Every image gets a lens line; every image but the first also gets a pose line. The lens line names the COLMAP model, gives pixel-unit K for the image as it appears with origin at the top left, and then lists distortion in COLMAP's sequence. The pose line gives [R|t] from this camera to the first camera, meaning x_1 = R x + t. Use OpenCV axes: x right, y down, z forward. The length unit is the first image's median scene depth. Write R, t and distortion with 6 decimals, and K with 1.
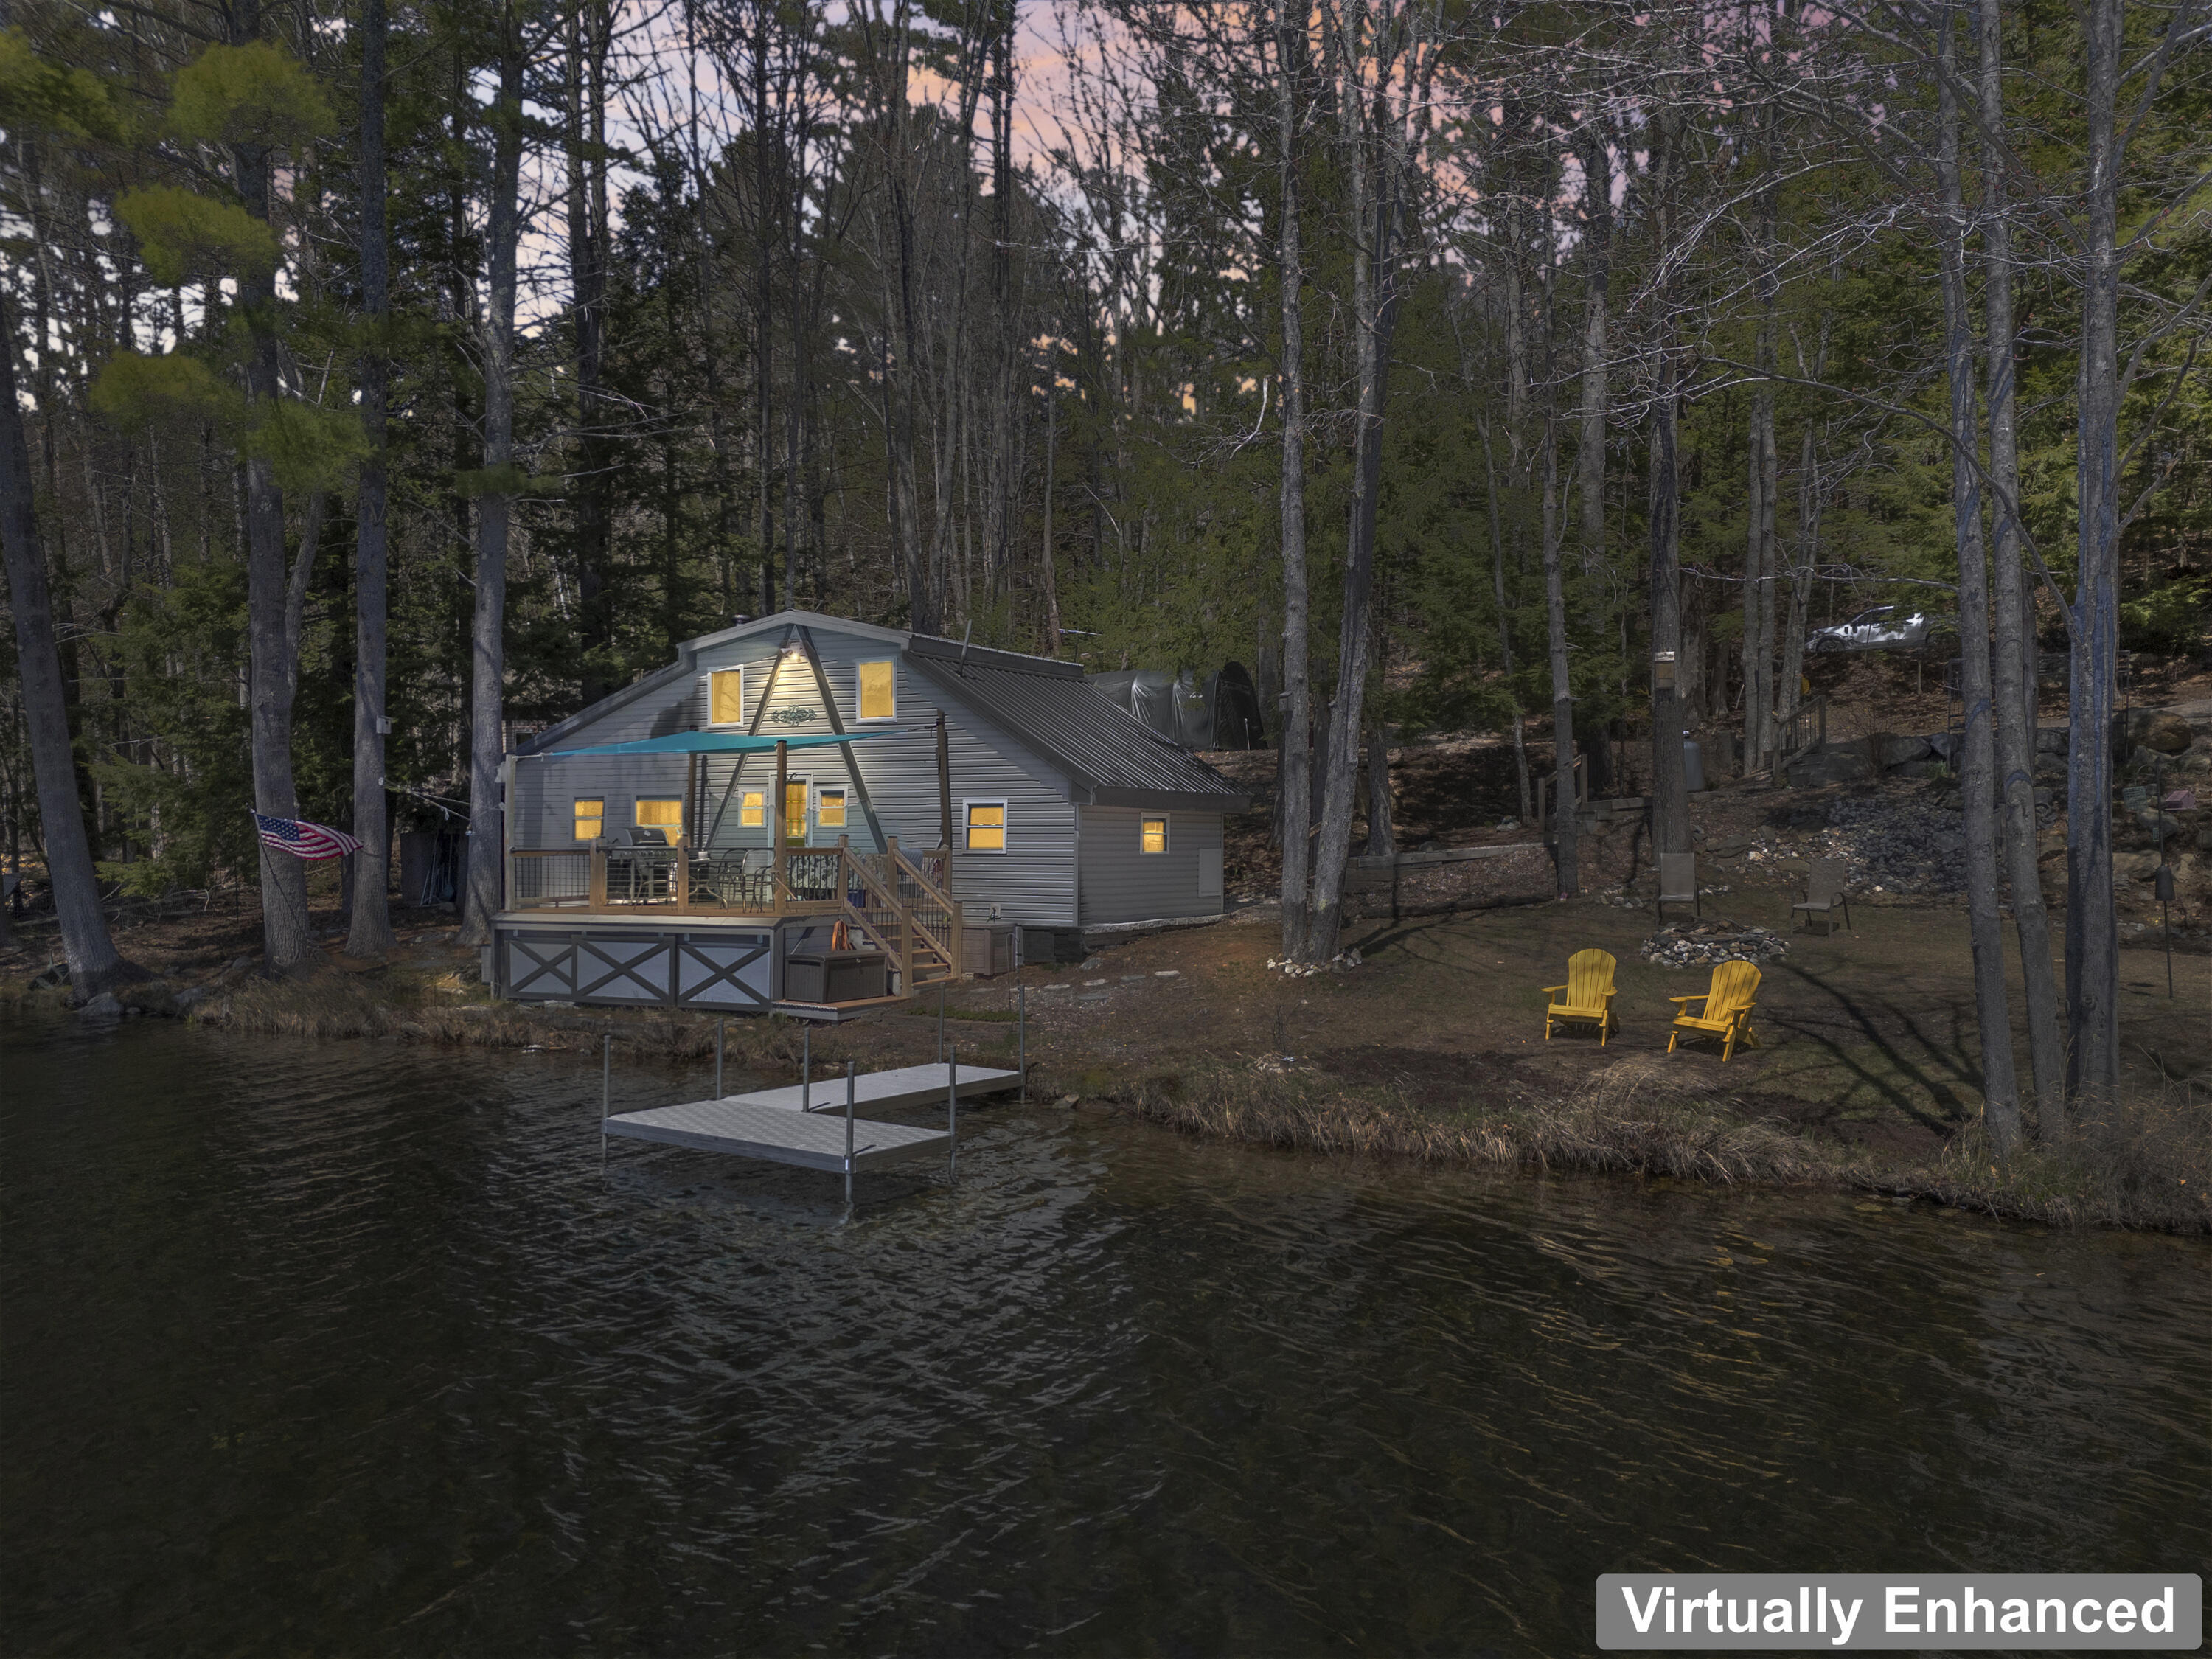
lens RADIAL K [[1612.6, 0, 1106.0], [0, 1612.6, 829.5], [0, 0, 1]] dist [0.113737, -0.161895]
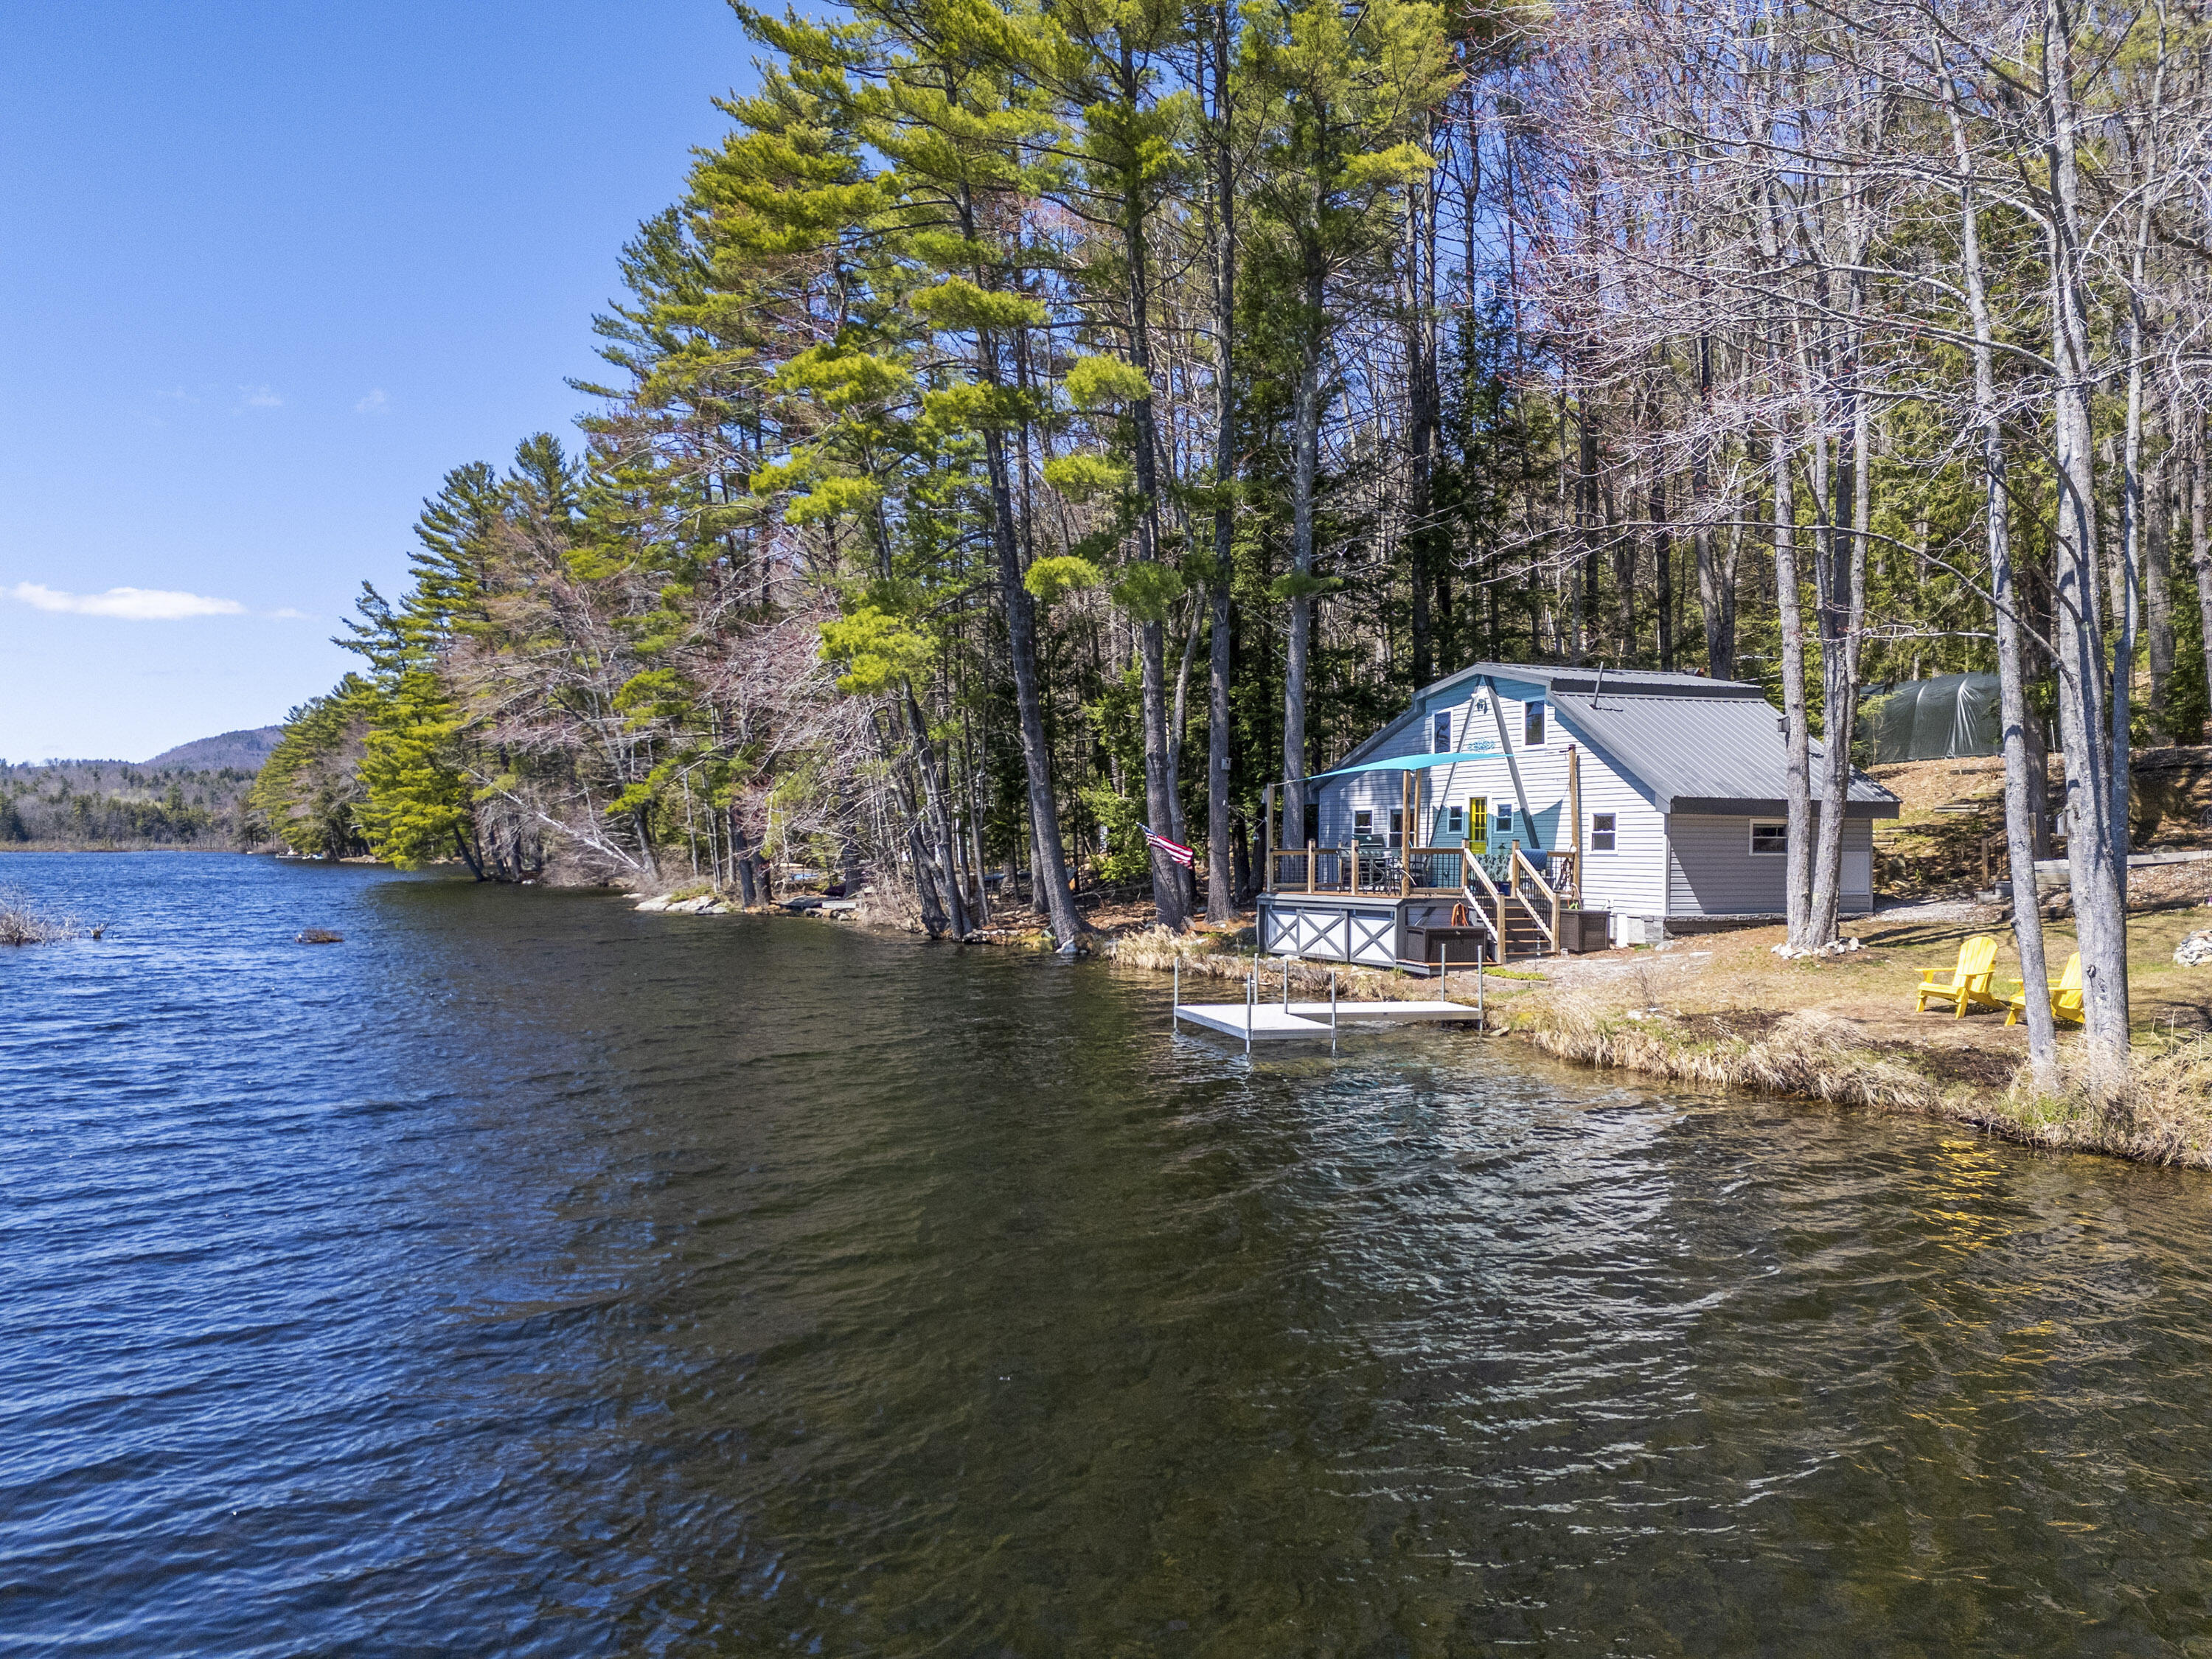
lens RADIAL K [[1612.6, 0, 1106.0], [0, 1612.6, 829.5], [0, 0, 1]] dist [0.113737, -0.161895]
pose [[0.789292, -0.008029, -0.613966, 0.424281], [0.008060, 0.999964, -0.002715, -0.003397], [0.613966, -0.002806, 0.789328, -0.234061]]
